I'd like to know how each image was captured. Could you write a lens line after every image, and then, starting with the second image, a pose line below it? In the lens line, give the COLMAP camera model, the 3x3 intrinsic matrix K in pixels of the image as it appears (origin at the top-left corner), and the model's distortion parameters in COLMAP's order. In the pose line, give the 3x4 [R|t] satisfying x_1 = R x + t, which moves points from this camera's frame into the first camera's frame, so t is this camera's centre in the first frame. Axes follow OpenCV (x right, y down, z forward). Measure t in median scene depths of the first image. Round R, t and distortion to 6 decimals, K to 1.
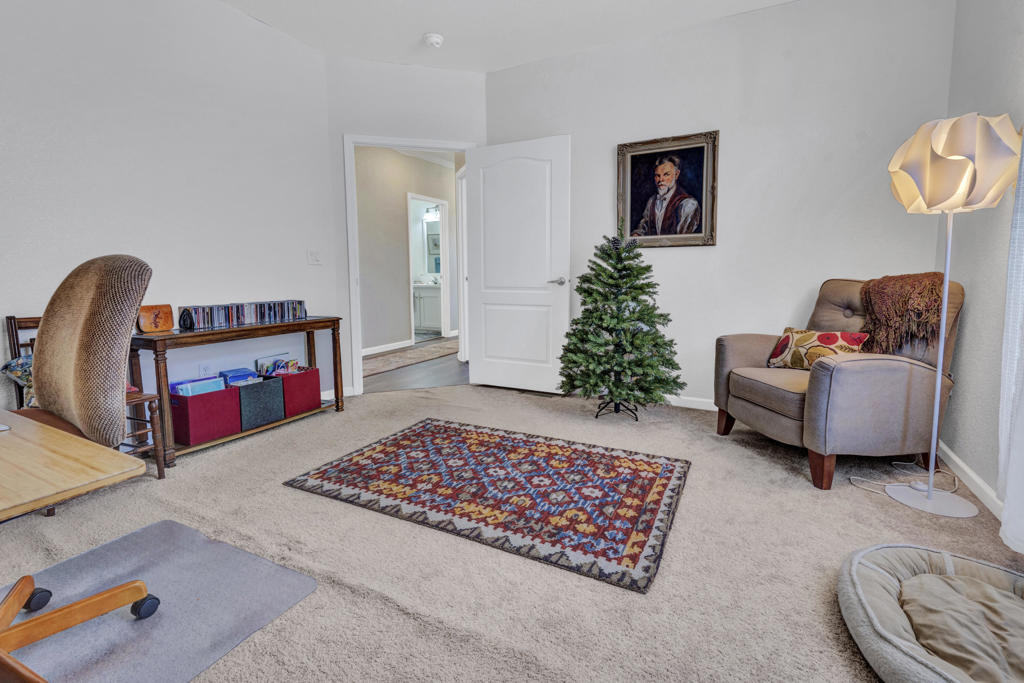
lens RADIAL K [[462.6, 0, 515.2], [0, 462.6, 338.9], [0, 0, 1]] dist [-0.000911, -0.000106]
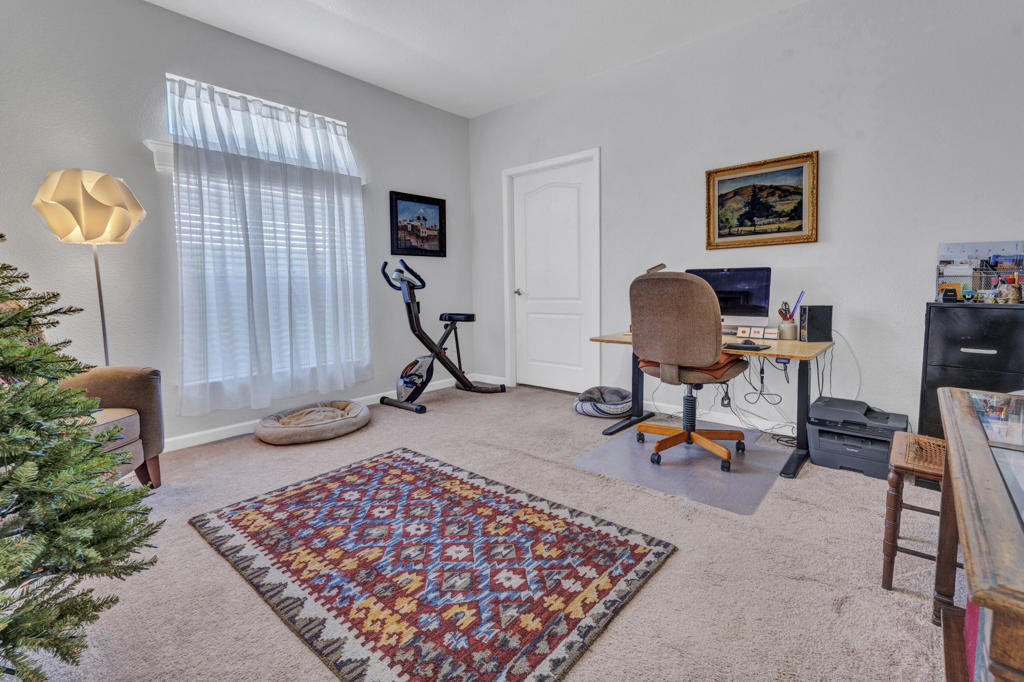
lens RADIAL K [[462.6, 0, 511.0], [0, 462.6, 336.6], [0, 0, 1]] dist [-0.000911, -0.000106]
pose [[-0.972557, -0.005108, 0.232610, -0.402442], [0.053385, 0.968187, 0.244467, -0.241370], [-0.226459, 0.250176, -0.941344, 1.693984]]
